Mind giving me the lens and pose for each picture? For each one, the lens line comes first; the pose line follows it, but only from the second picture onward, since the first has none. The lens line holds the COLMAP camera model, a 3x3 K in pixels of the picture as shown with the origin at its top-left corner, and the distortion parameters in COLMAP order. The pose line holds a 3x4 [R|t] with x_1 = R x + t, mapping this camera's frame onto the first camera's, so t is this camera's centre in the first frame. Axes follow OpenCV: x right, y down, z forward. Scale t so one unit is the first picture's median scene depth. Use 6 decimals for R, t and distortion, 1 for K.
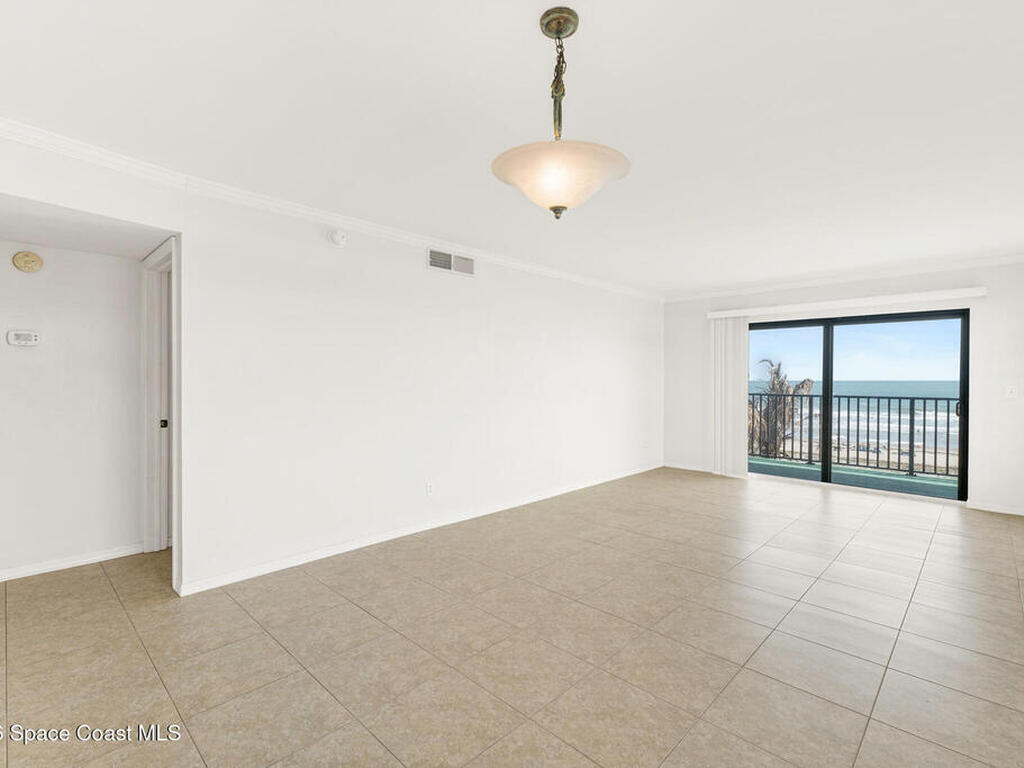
lens RADIAL K [[485.1, 0, 510.5], [0, 485.1, 383.9], [0, 0, 1]] dist [0.007311, 0.000280]
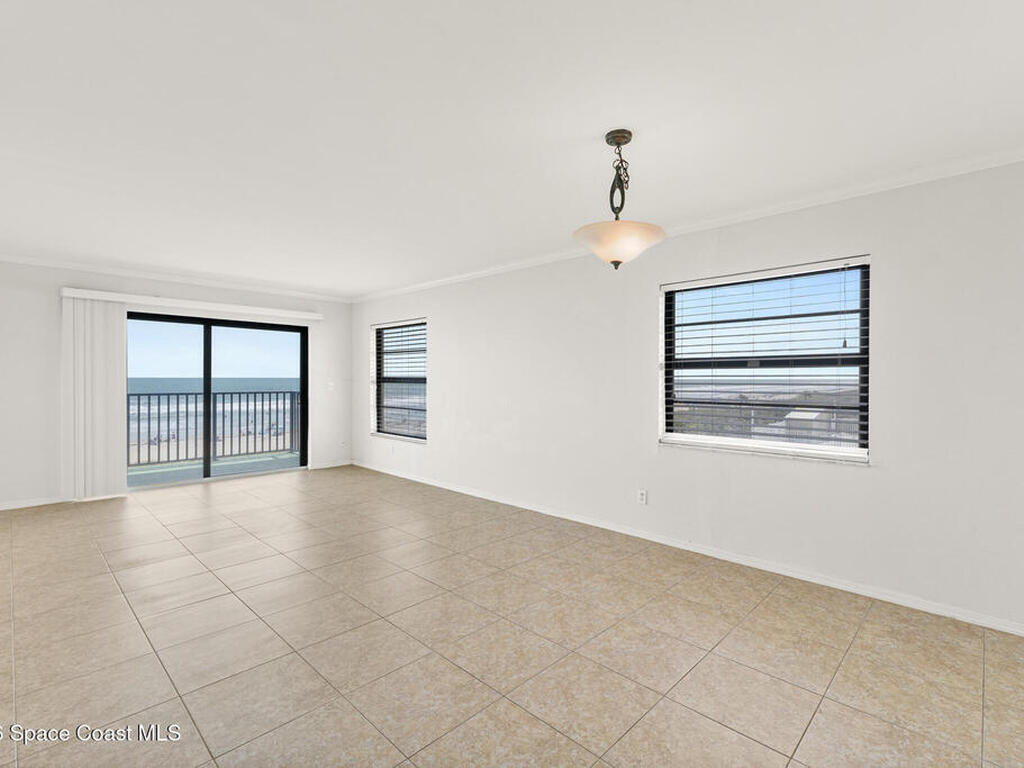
lens RADIAL K [[485.1, 0, 506.5], [0, 485.1, 382.3], [0, 0, 1]] dist [0.007311, 0.000280]
pose [[0.014712, -0.009451, 0.999847, -0.386445], [0.007811, 0.999926, 0.009337, -0.003586], [-0.999861, 0.007672, 0.014784, 0.369788]]
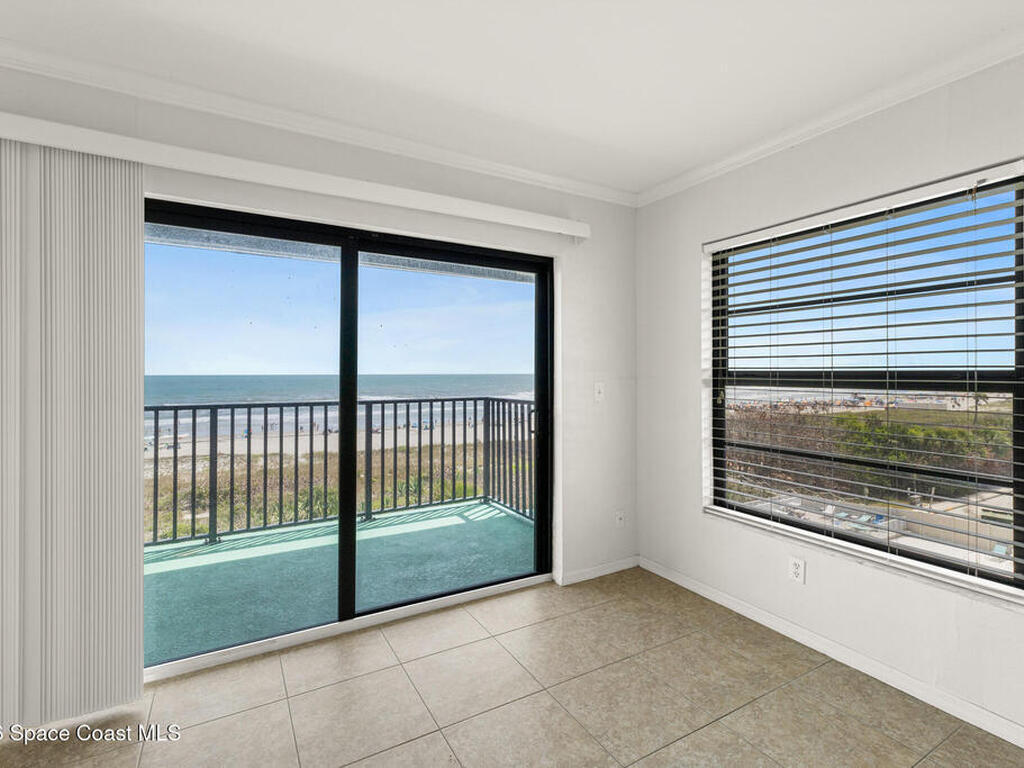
lens RADIAL K [[485.1, 0, 509.2], [0, 485.1, 368.9], [0, 0, 1]] dist [0.007311, 0.000280]
pose [[0.308467, 0.000013, 0.951235, 0.300819], [0.012459, 0.999914, -0.004053, -0.010310], [-0.951153, 0.013102, 0.308440, 0.768879]]
